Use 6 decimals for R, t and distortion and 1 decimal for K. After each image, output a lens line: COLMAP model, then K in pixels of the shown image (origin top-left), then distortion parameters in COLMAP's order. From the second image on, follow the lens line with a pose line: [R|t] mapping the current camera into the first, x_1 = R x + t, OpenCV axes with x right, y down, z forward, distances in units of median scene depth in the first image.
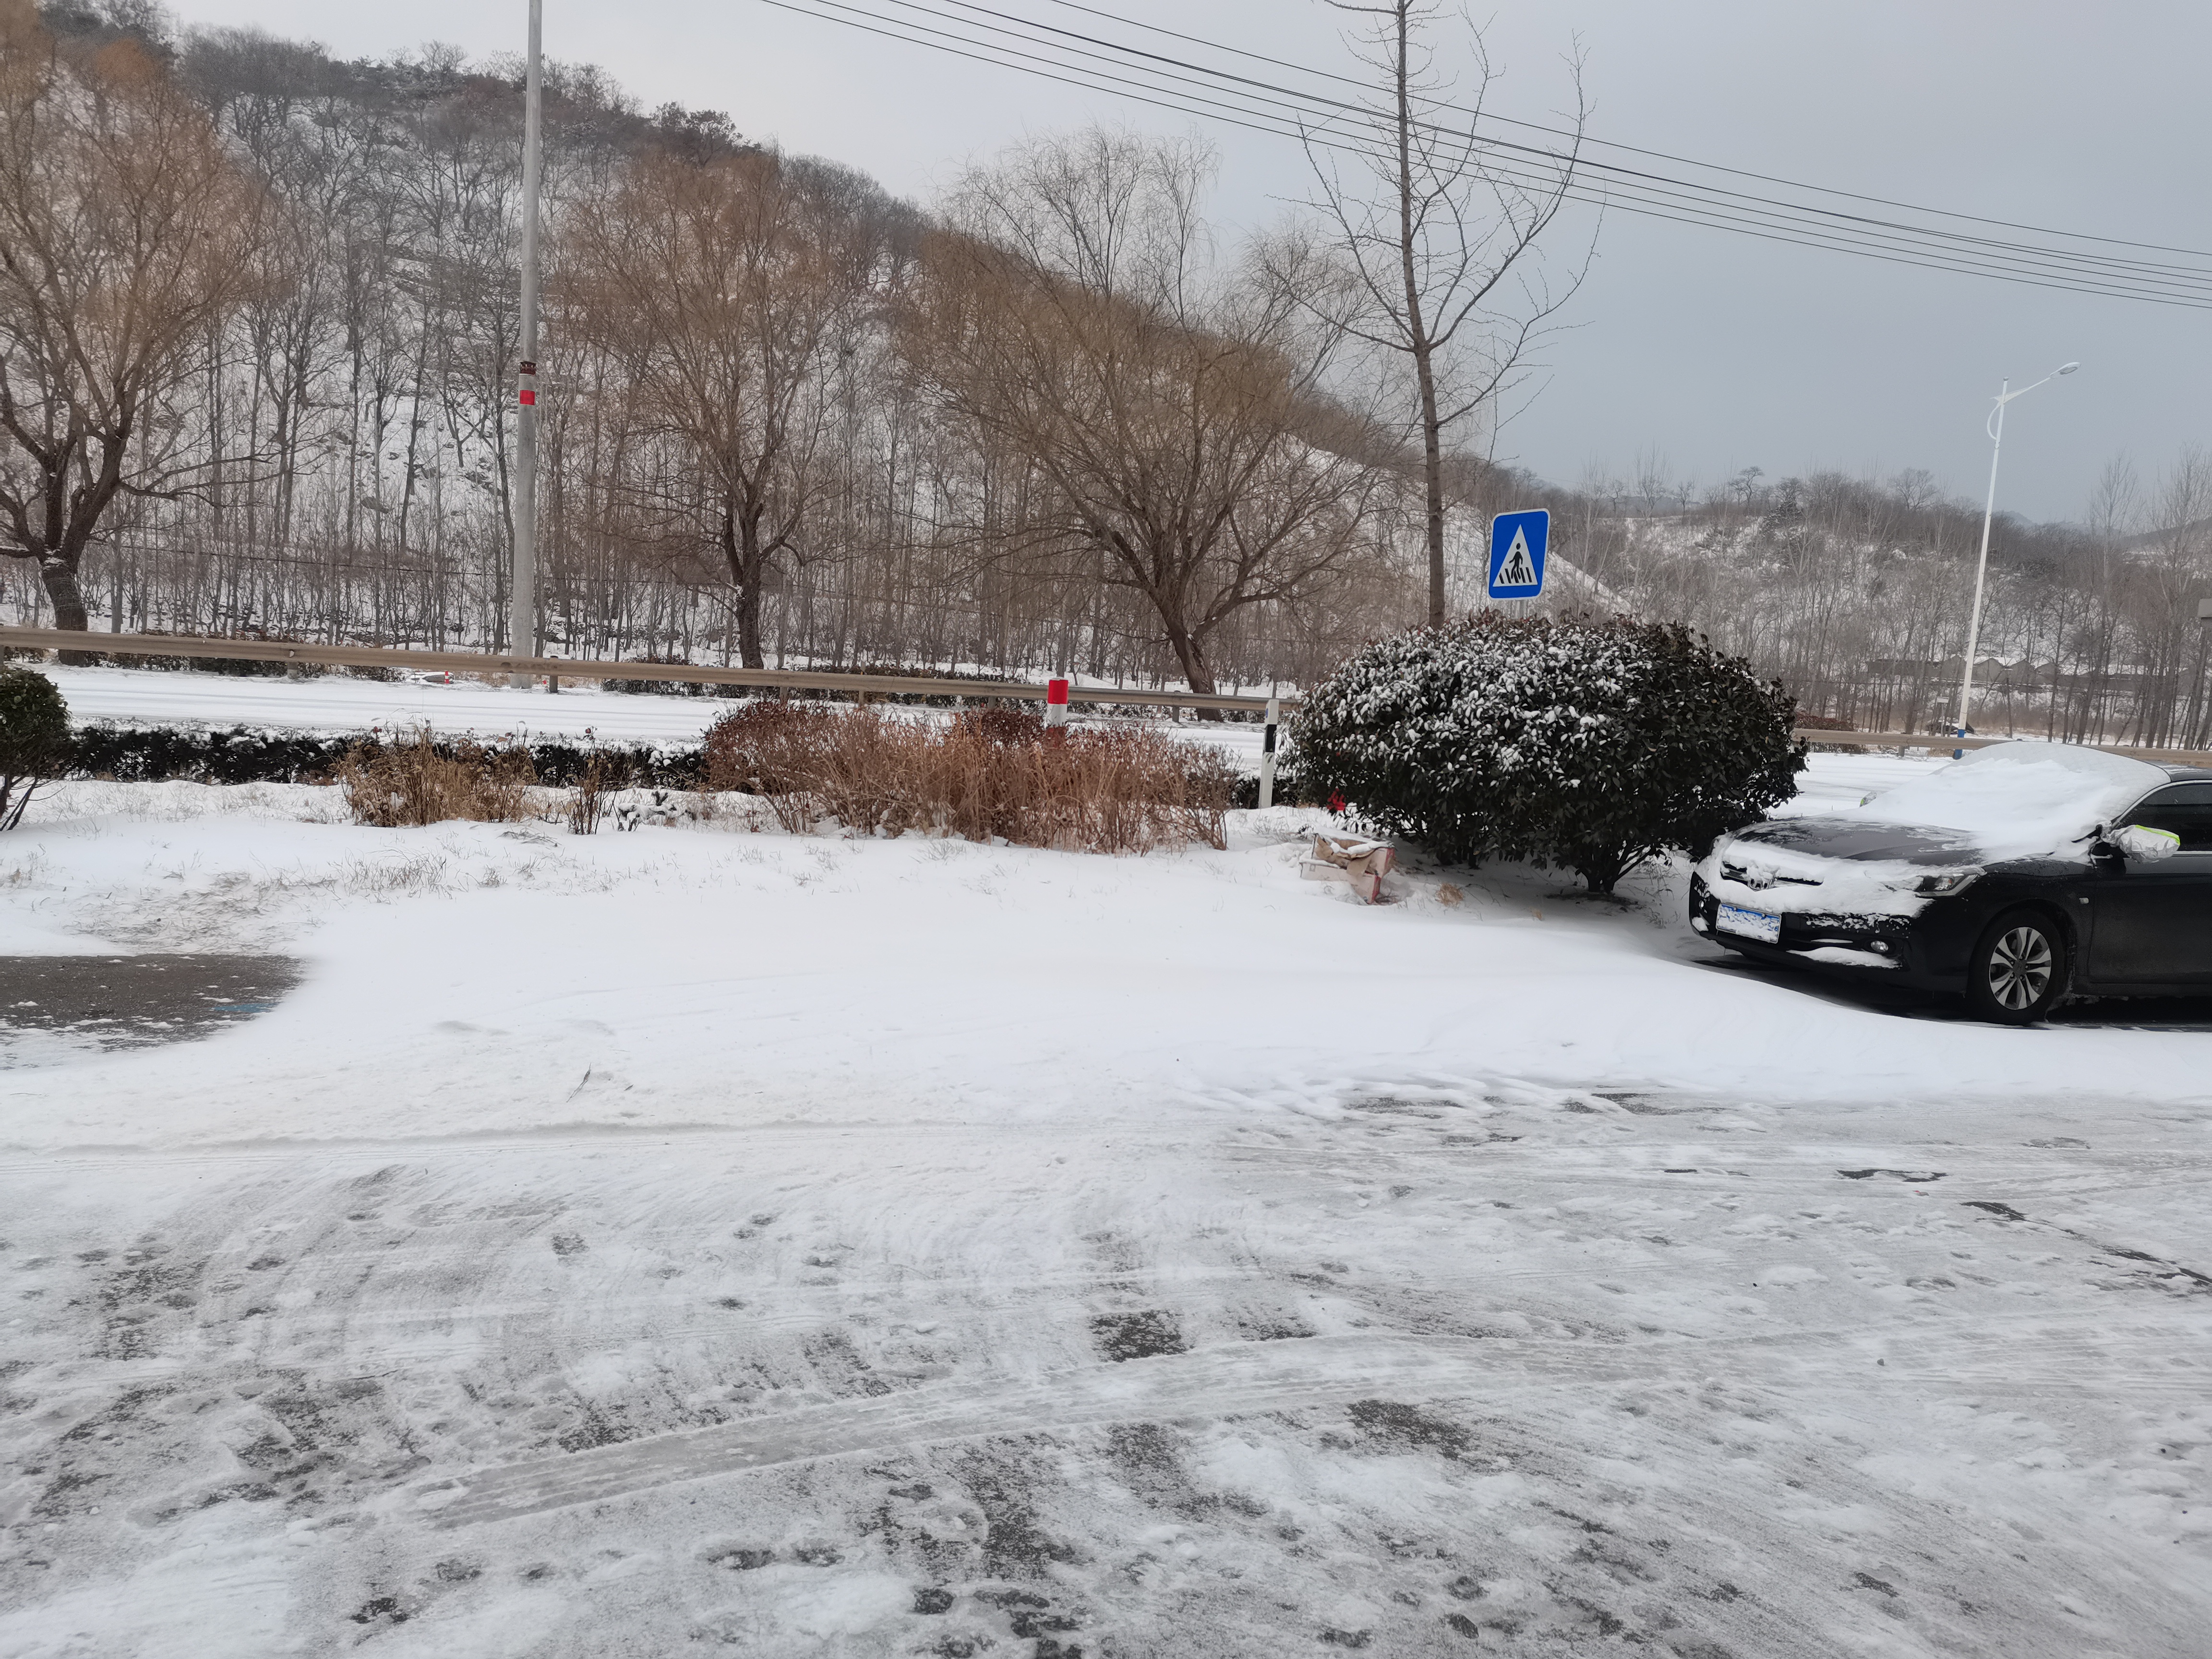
lens RADIAL K [[1647.0, 0, 1106.0], [0, 1647.0, 829.5], [0, 0, 1]] dist [0.081217, -0.000656]
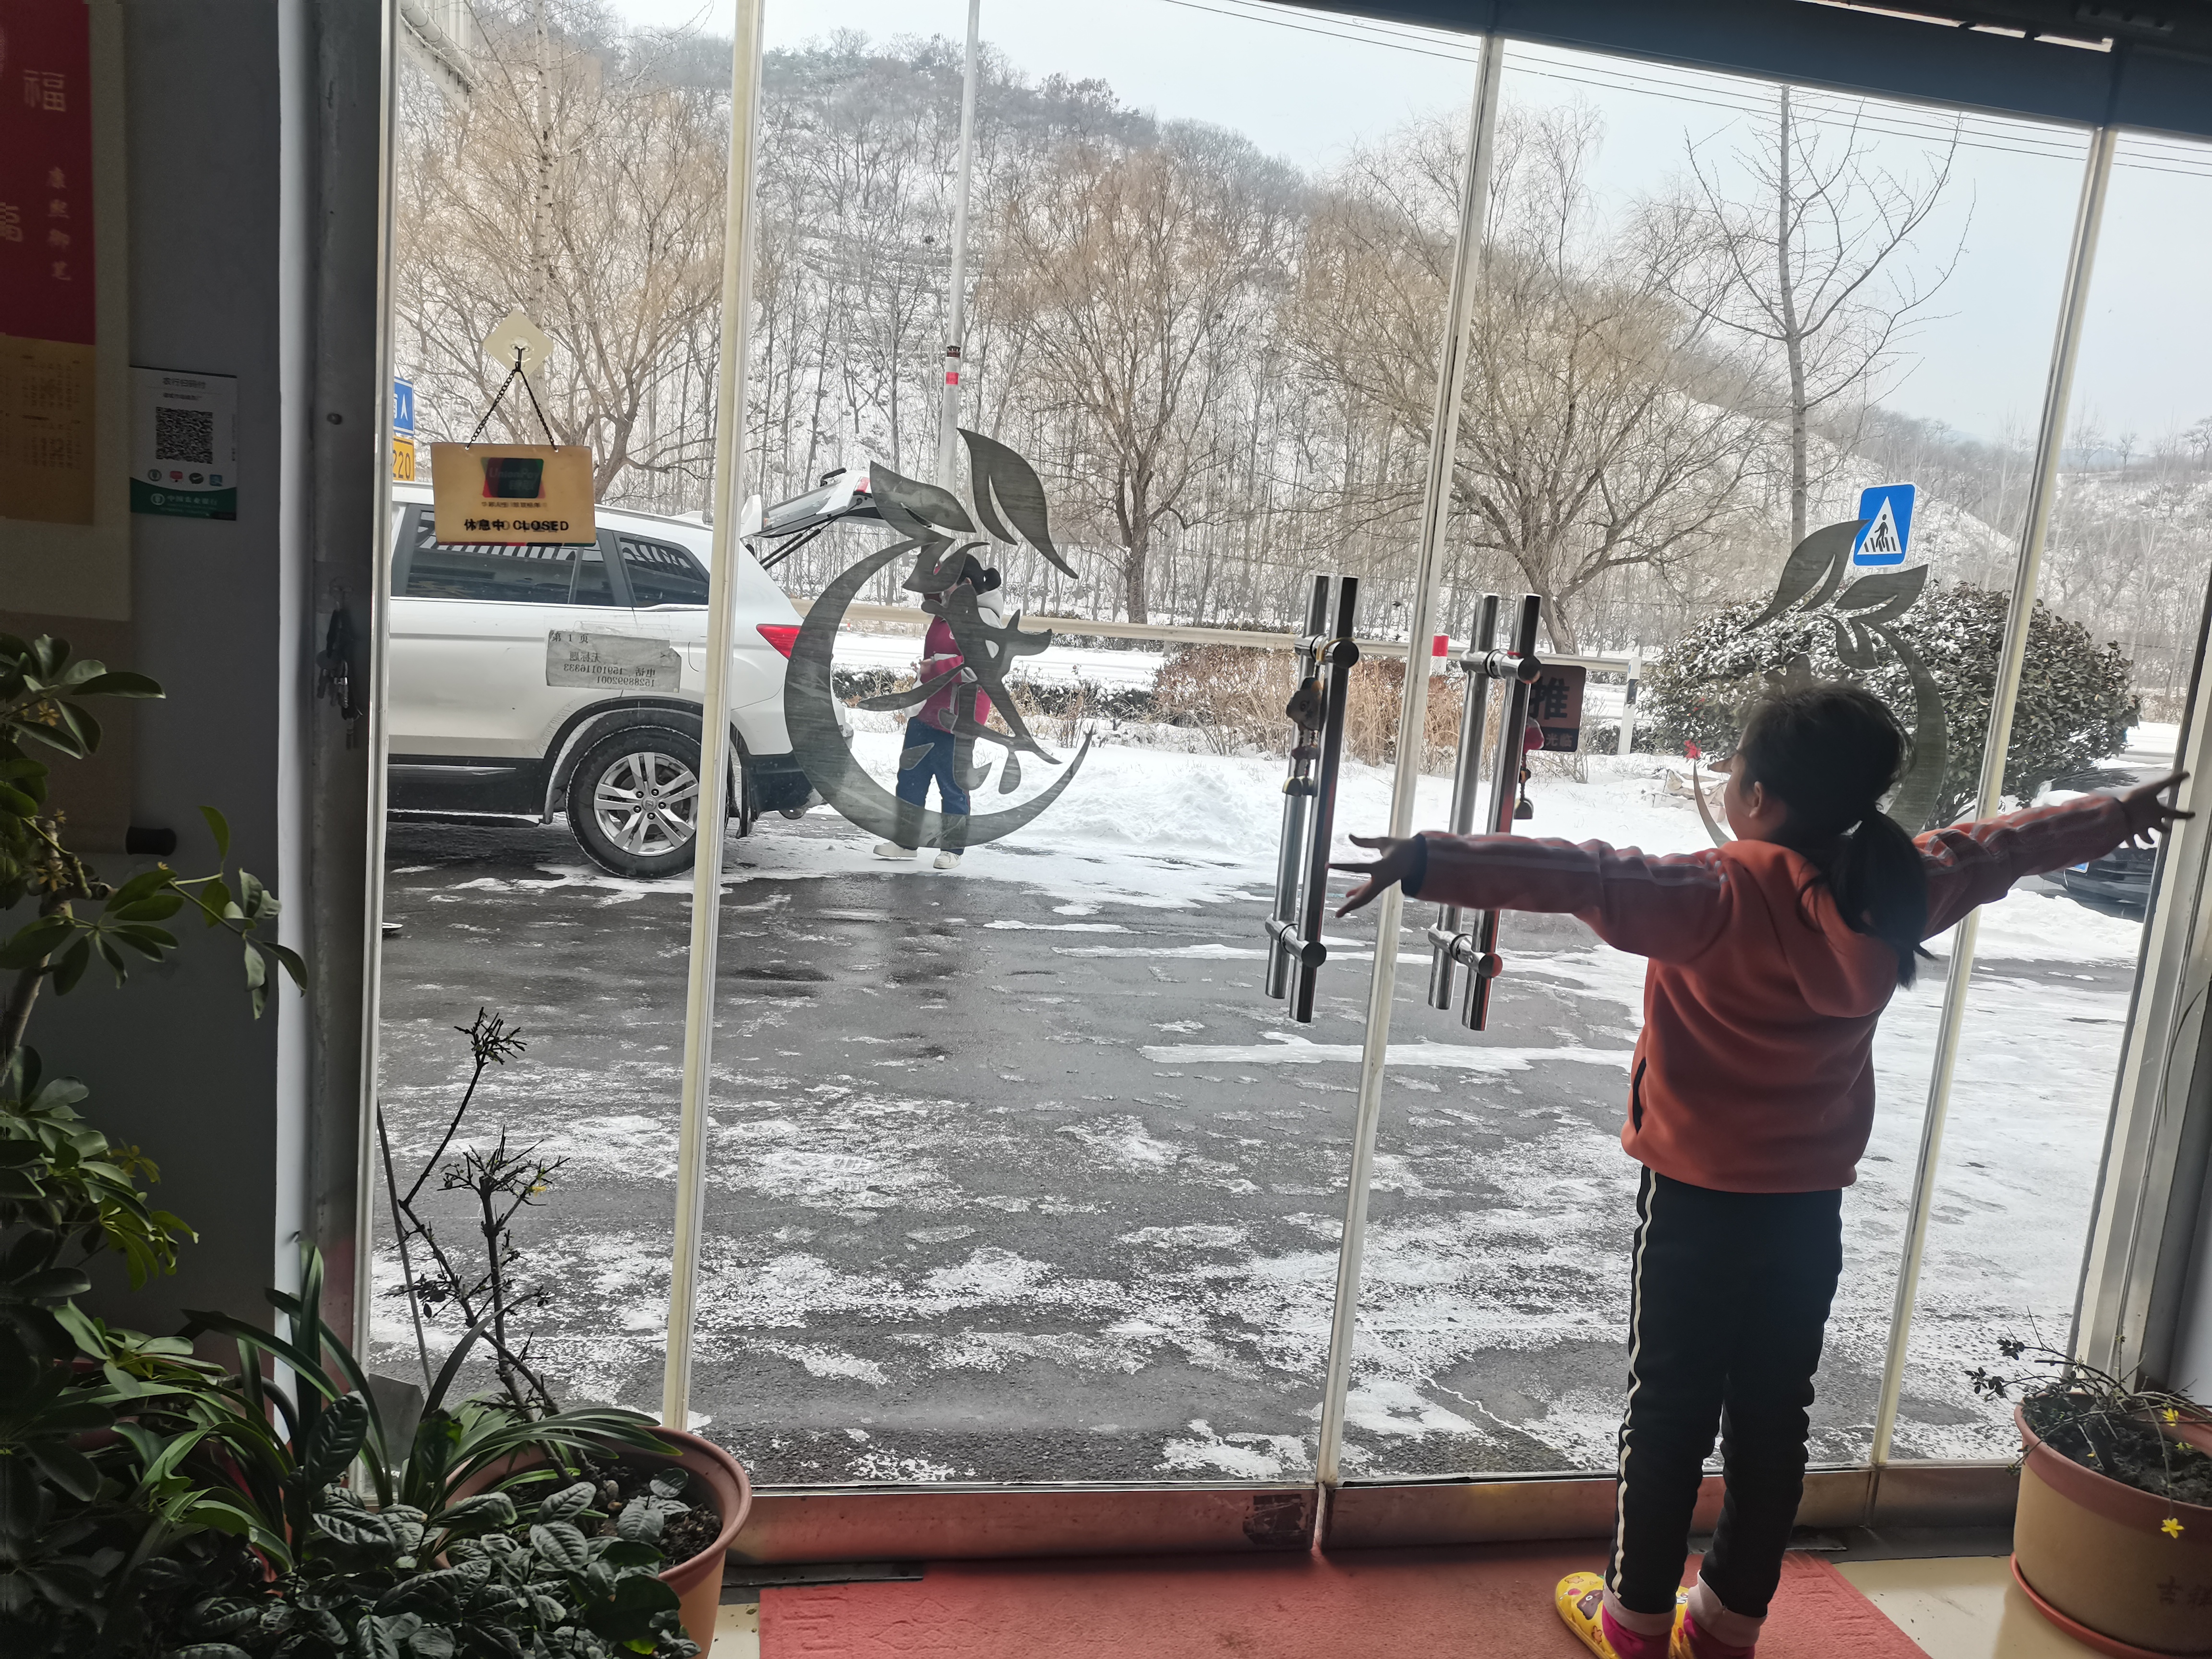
lens RADIAL K [[1775.4, 0, 1106.0], [0, 1775.4, 829.5], [0, 0, 1]] dist [0.073734, 0.005061]
pose [[0.982051, 0.038557, -0.184630, -0.010061], [-0.035964, 0.999202, 0.017374, 0.013556], [0.185153, -0.010423, 0.982654, -0.113822]]
